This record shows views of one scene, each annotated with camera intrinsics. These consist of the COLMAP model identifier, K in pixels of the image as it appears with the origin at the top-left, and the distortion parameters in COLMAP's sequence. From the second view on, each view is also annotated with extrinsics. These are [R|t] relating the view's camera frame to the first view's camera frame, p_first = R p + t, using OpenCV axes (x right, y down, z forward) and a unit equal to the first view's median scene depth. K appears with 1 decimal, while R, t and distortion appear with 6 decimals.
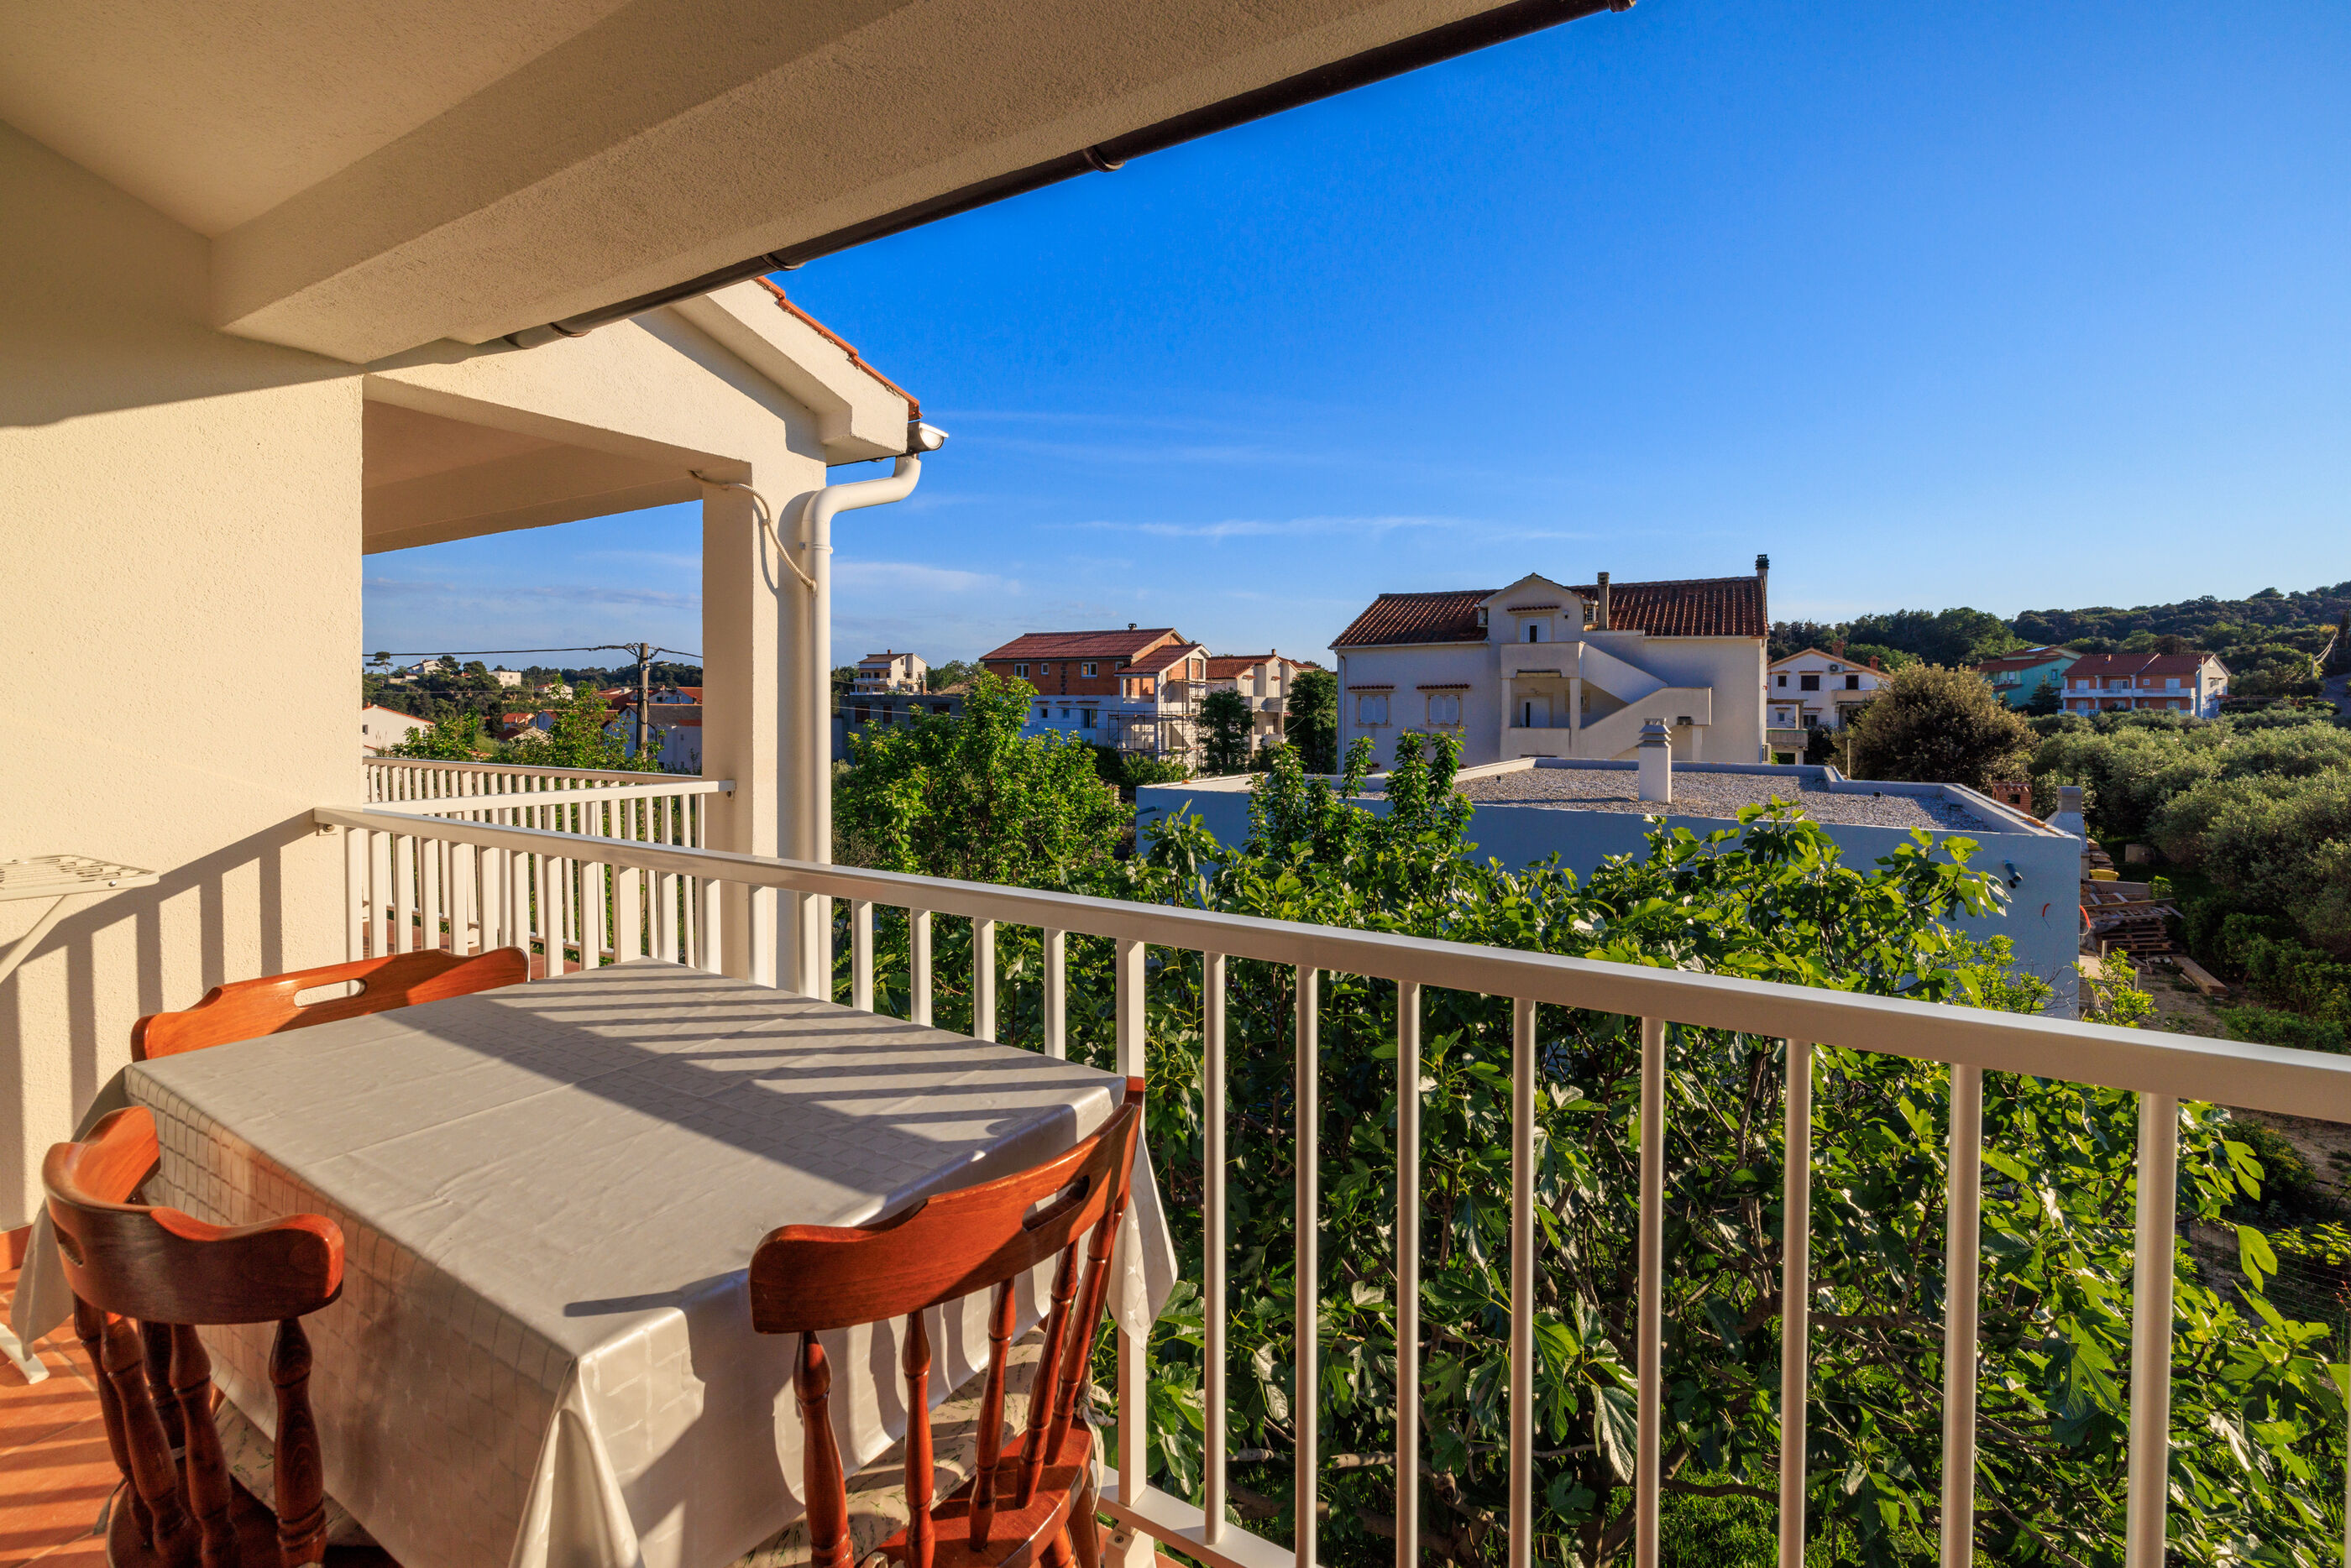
lens RADIAL K [[1019.8, 0, 1174.9], [0, 1019.8, 693.2], [0, 0, 1]] dist [-0.000474, 0.000625]
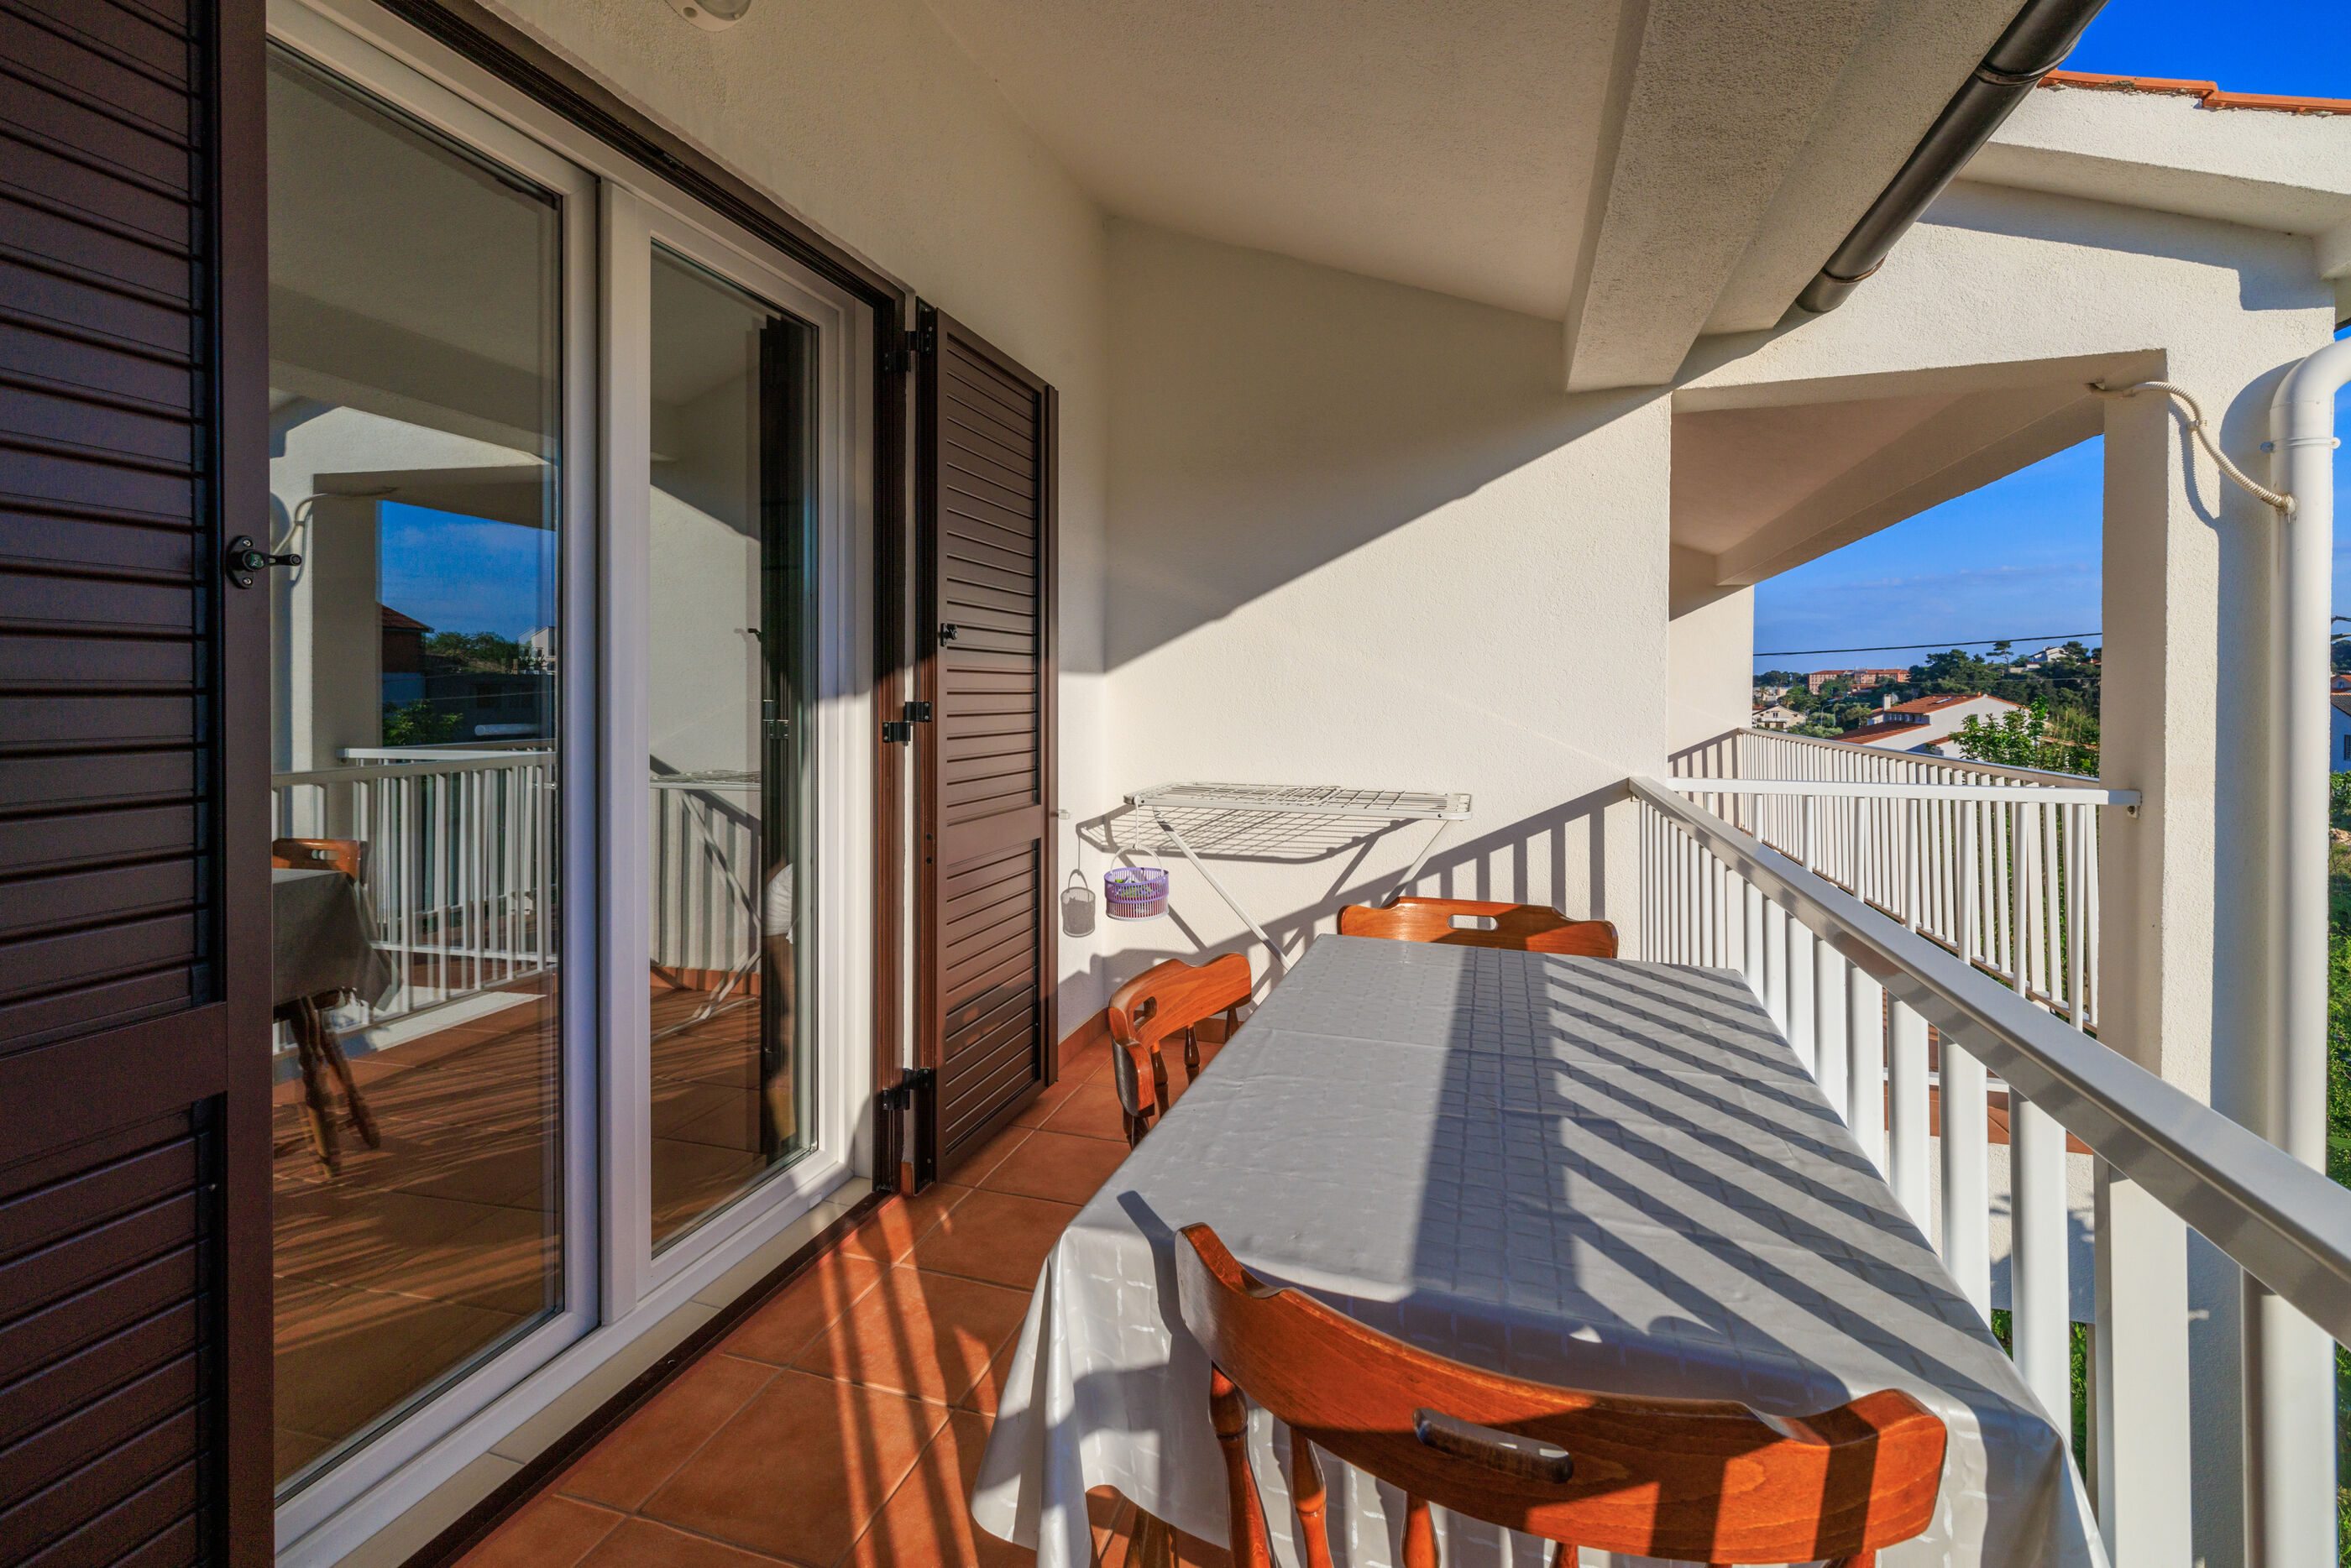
lens RADIAL K [[1019.8, 0, 1204.1], [0, 1019.8, 691.5], [0, 0, 1]] dist [-0.000474, 0.000625]
pose [[0.233840, -0.002255, -0.972272, 0.122332], [0.010571, 0.999944, 0.000223, 0.006698], [0.972218, -0.010330, 0.233851, 0.179093]]
